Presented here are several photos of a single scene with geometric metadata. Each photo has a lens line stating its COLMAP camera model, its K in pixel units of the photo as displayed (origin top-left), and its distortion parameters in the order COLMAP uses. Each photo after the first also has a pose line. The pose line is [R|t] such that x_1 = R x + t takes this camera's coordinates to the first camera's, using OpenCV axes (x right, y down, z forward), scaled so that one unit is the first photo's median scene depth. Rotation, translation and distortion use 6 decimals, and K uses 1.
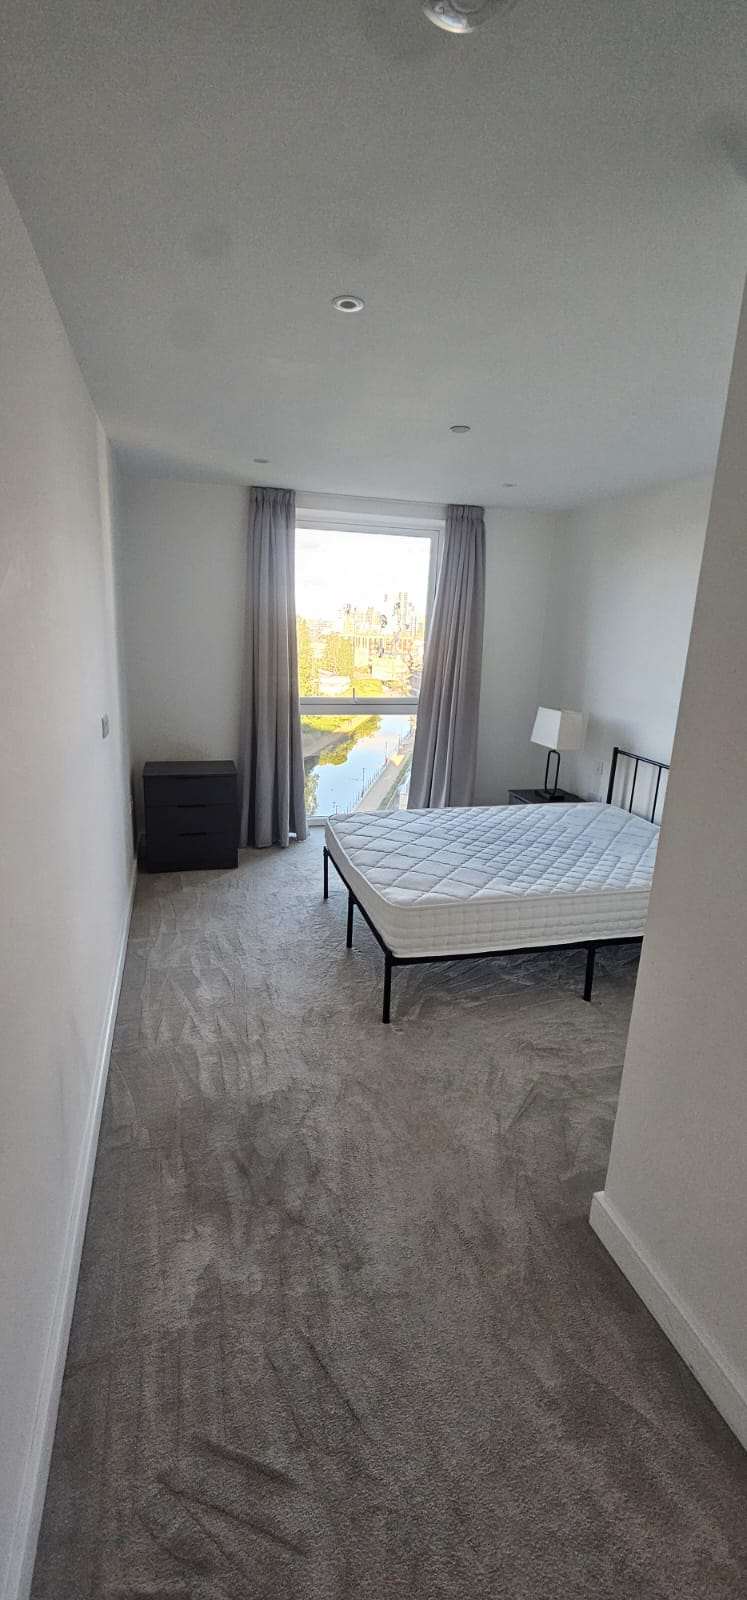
lens RADIAL K [[652.9, 0, 365.8], [0, 652.9, 797.8], [0, 0, 1]] dist [-0.000814, -0.000758]
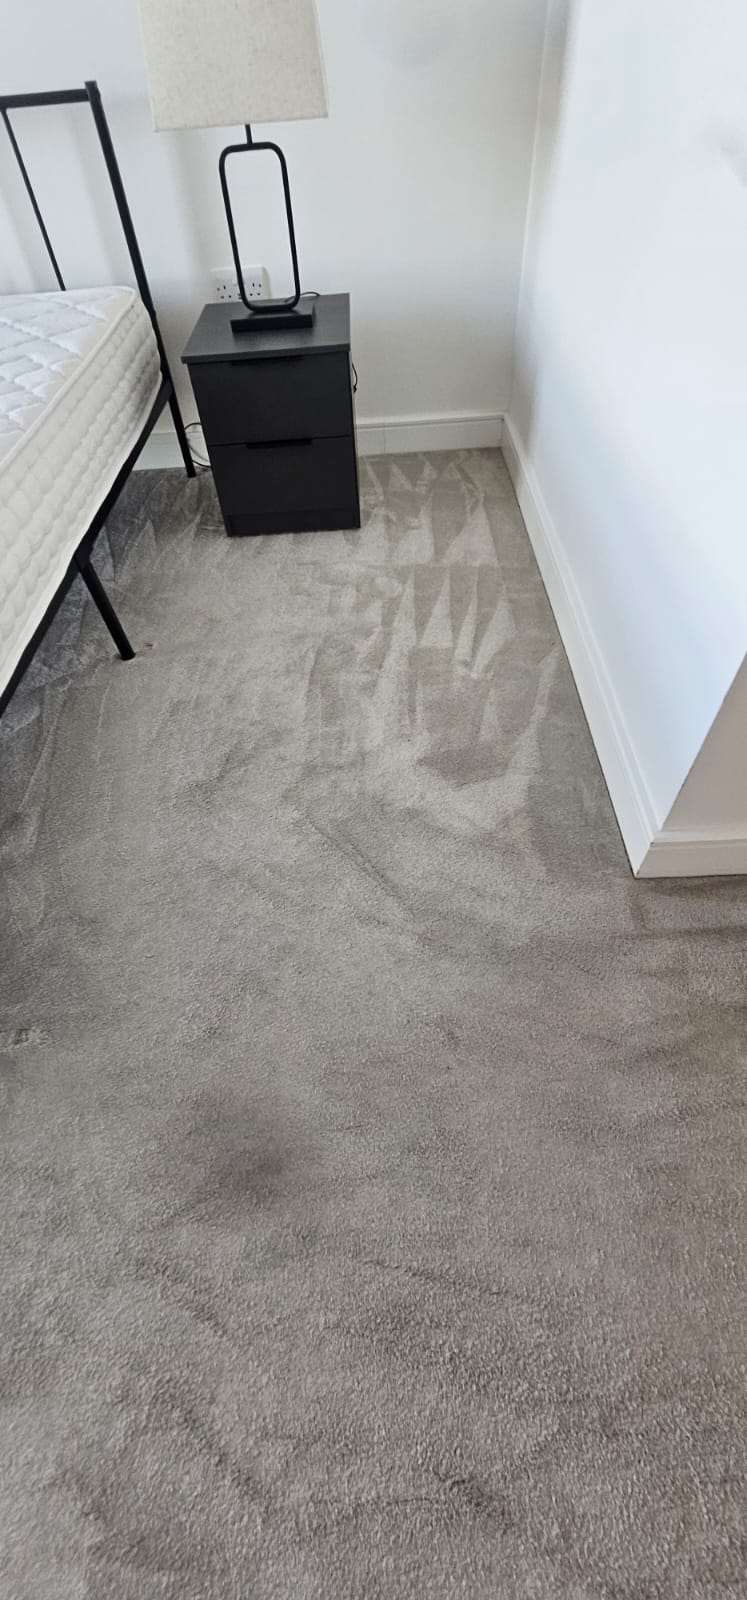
lens RADIAL K [[652.9, 0, 372.8], [0, 652.9, 798.9], [0, 0, 1]] dist [-0.000814, -0.000758]
pose [[0.261525, -0.781700, 0.566171, -0.001864], [0.315788, 0.623600, 0.715123, 0.085665], [-0.912076, -0.008233, 0.409939, 0.800124]]
